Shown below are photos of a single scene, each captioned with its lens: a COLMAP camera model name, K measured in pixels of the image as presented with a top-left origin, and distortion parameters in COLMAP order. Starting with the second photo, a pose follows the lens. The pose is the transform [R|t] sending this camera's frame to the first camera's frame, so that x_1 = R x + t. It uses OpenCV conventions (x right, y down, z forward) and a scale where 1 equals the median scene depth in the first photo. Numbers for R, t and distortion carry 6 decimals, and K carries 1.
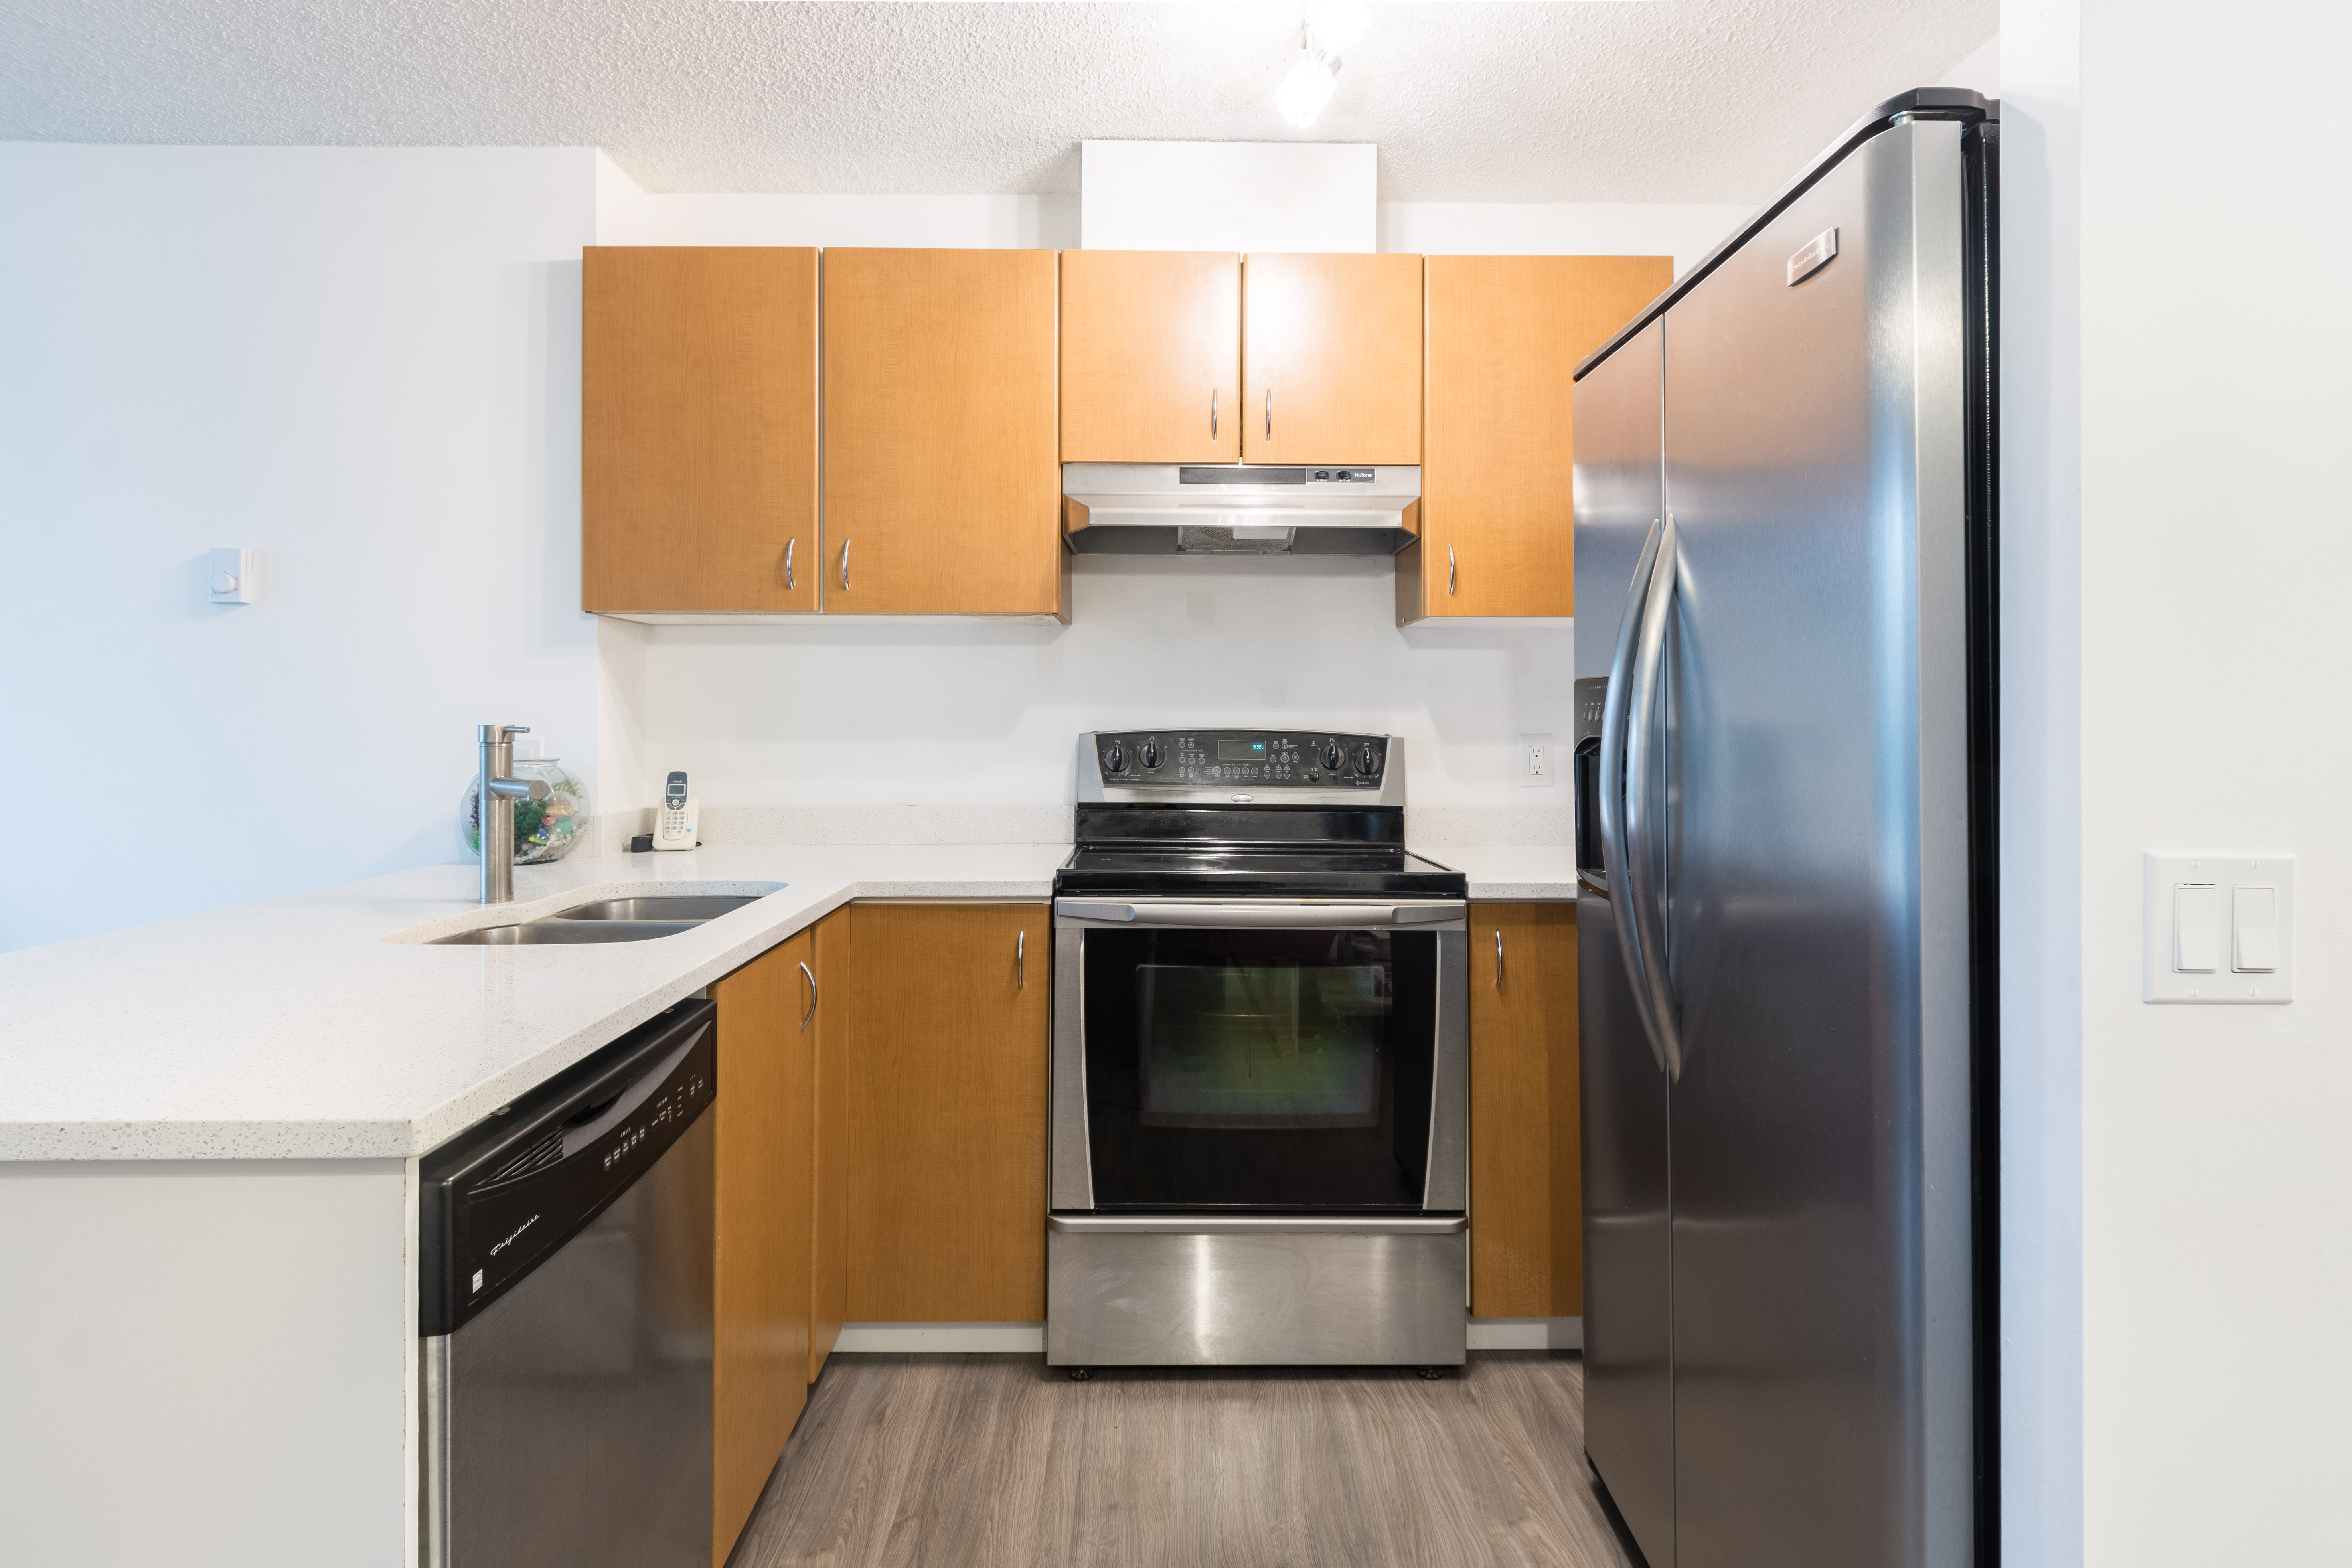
lens RADIAL K [[1223.6, 0, 1175.6], [0, 1223.6, 706.2], [0, 0, 1]] dist [0.003180, -0.001032]
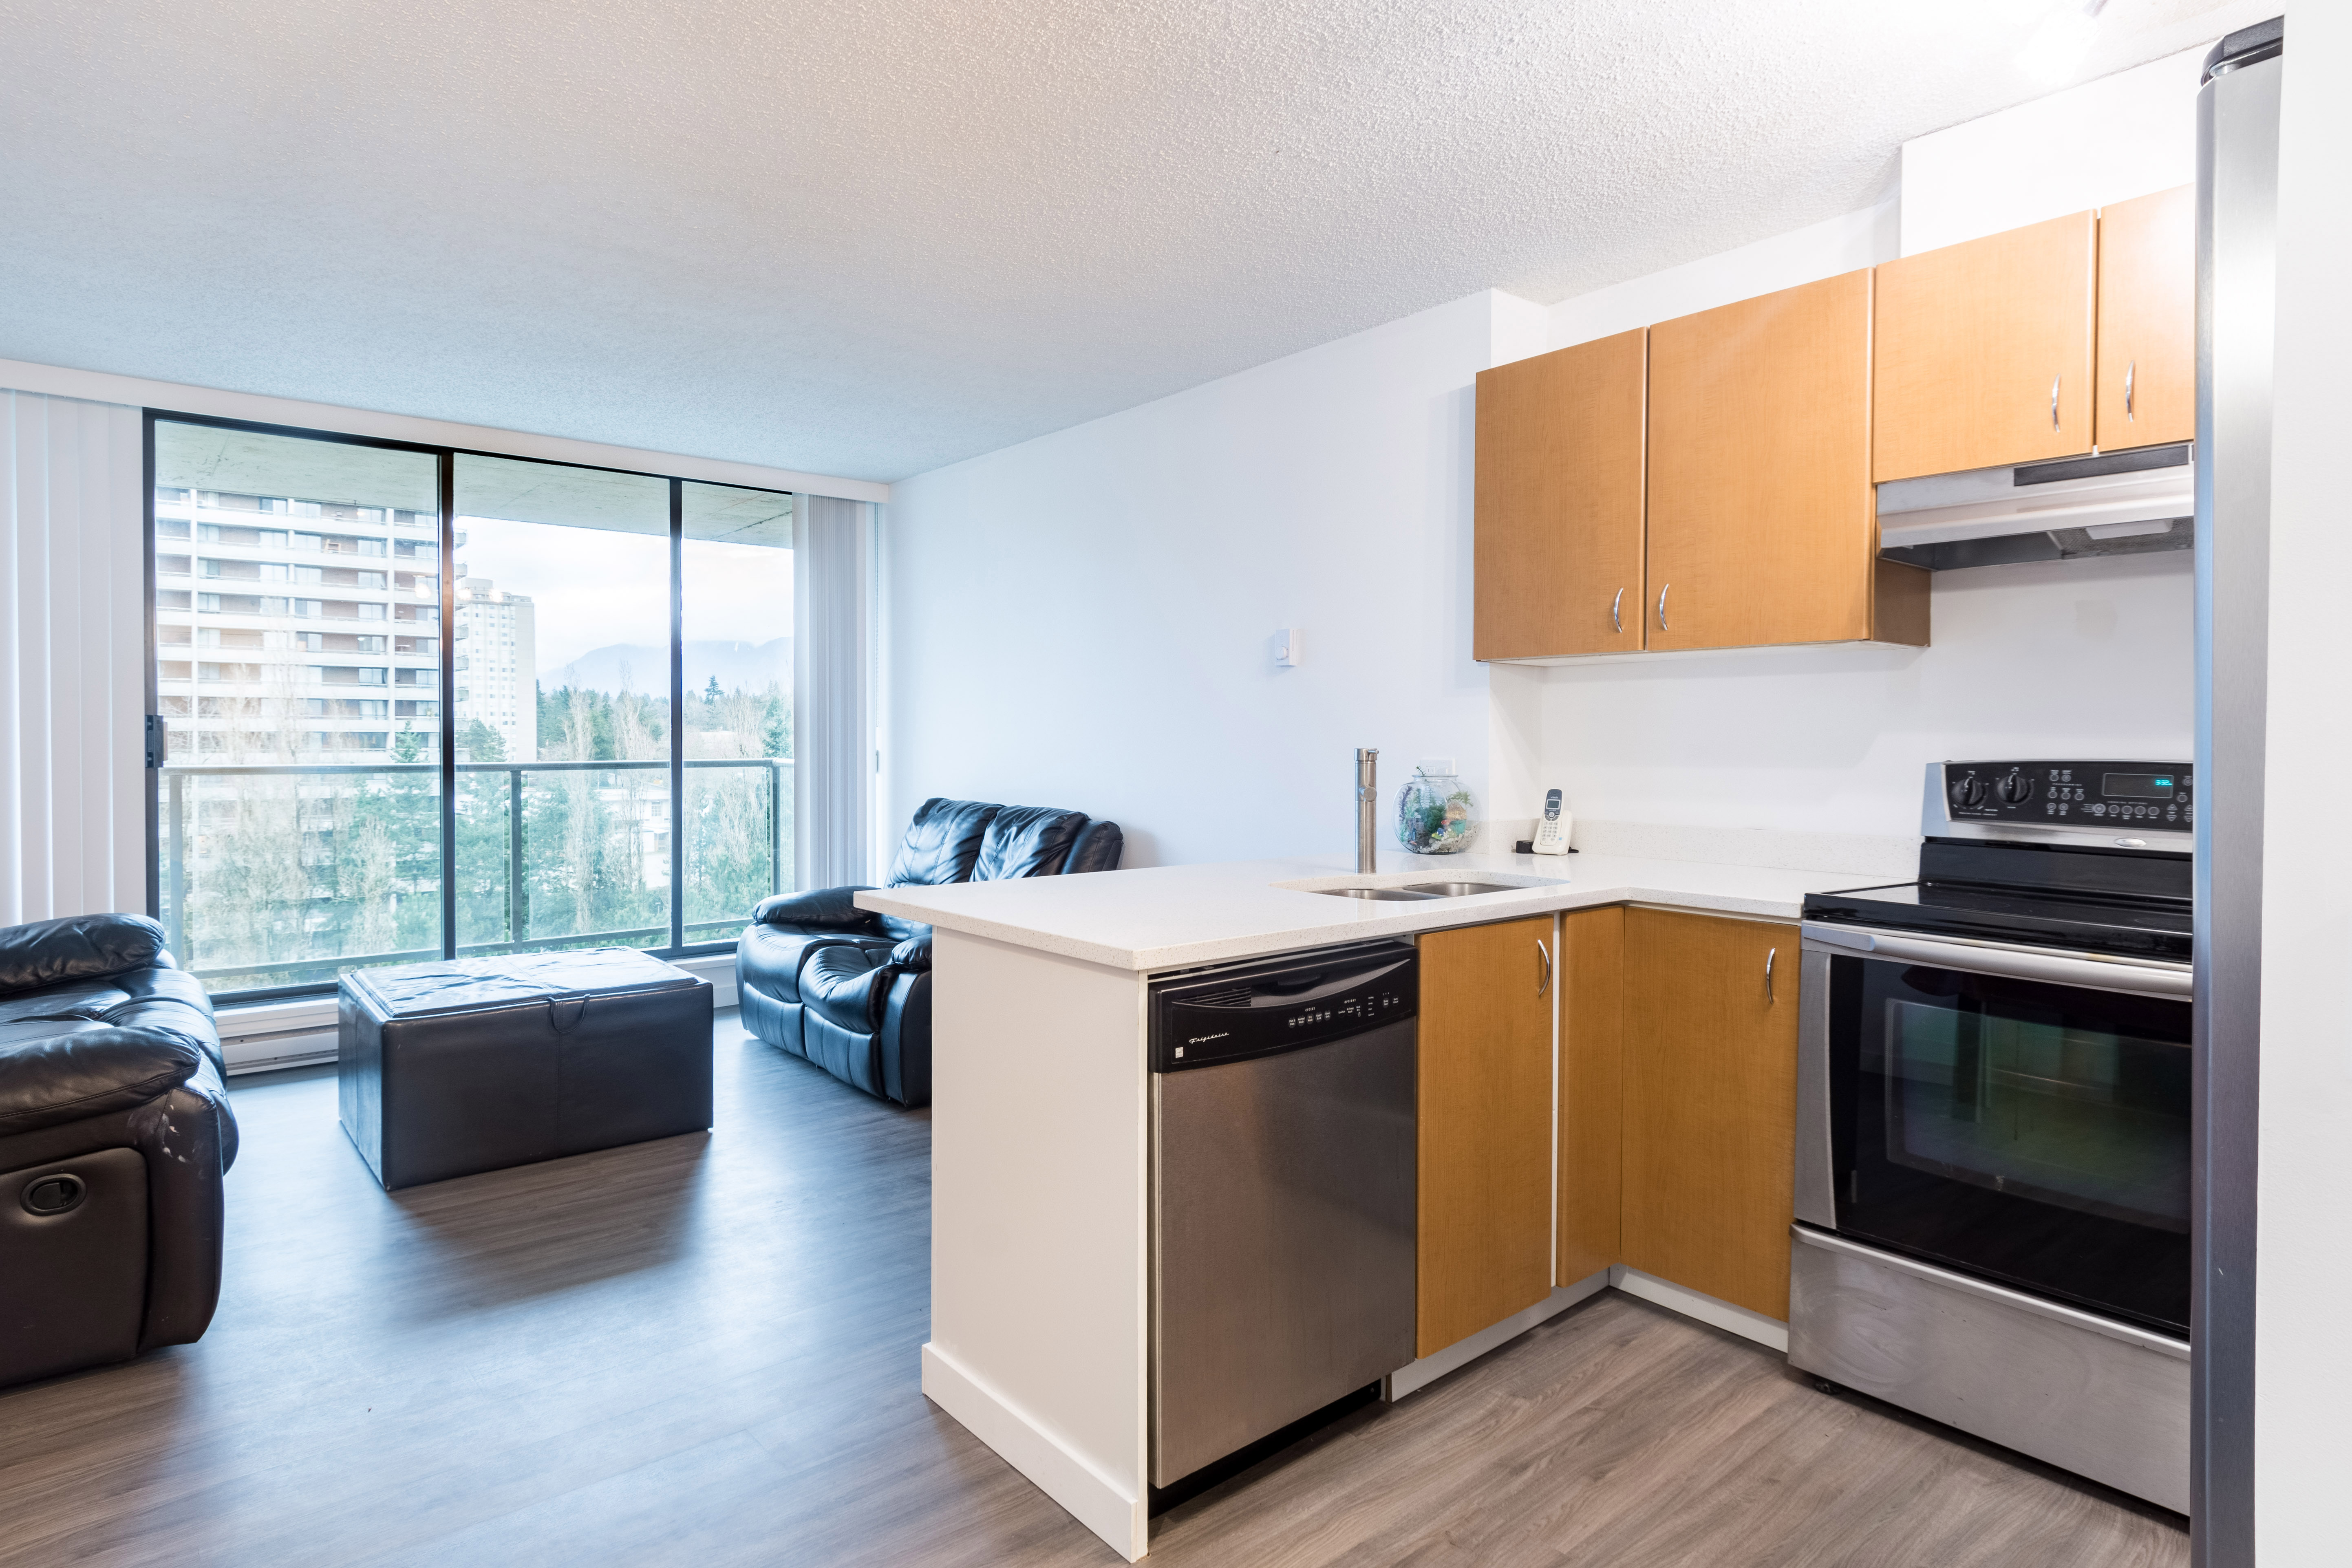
lens RADIAL K [[1257.2, 0, 1174.0], [0, 1257.2, 754.1], [0, 0, 1]] dist [0.000564, -0.001155]
pose [[0.627029, 0.010816, -0.778921, 0.340918], [0.002106, 0.999876, 0.015579, -0.000664], [0.778993, -0.011409, 0.626929, -0.066119]]
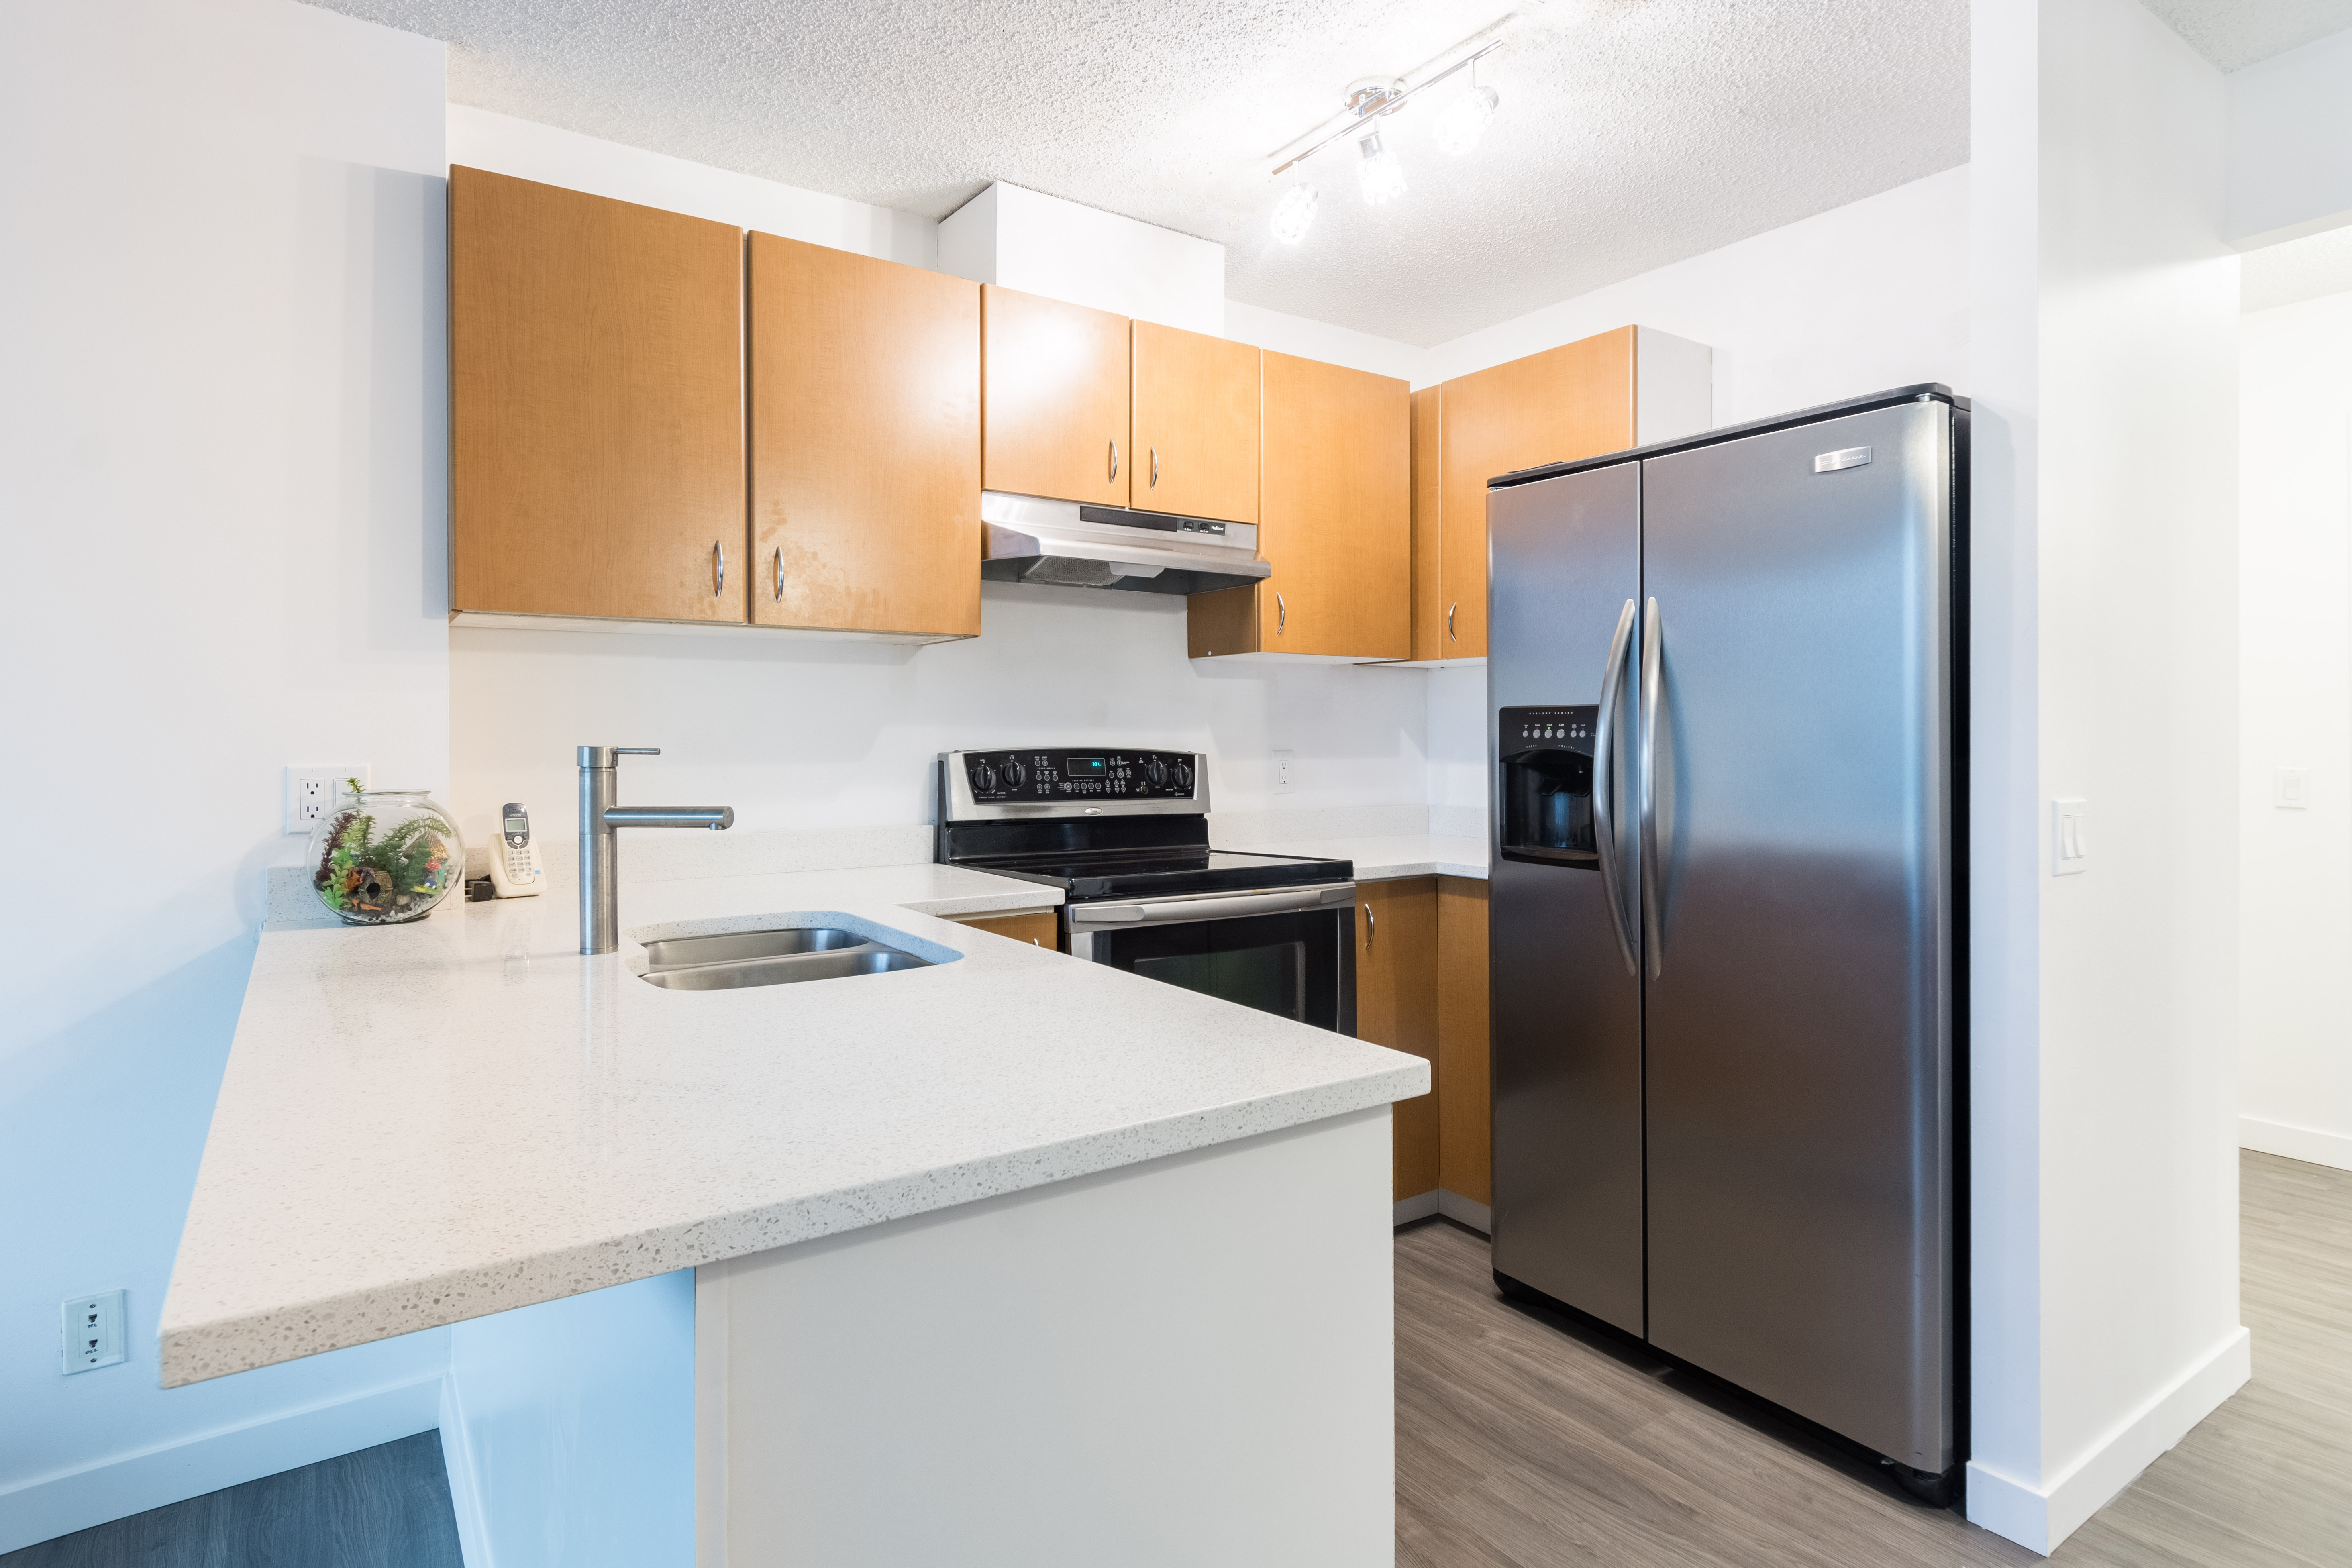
lens RADIAL K [[1251.4, 0, 1173.7], [0, 1251.4, 728.4], [0, 0, 1]] dist [-0.002683, -0.001340]
pose [[0.827935, 0.001506, 0.560822, -0.551404], [-0.002210, 0.999997, 0.000578, 0.000945], [-0.560820, -0.001718, 0.827936, 0.037657]]
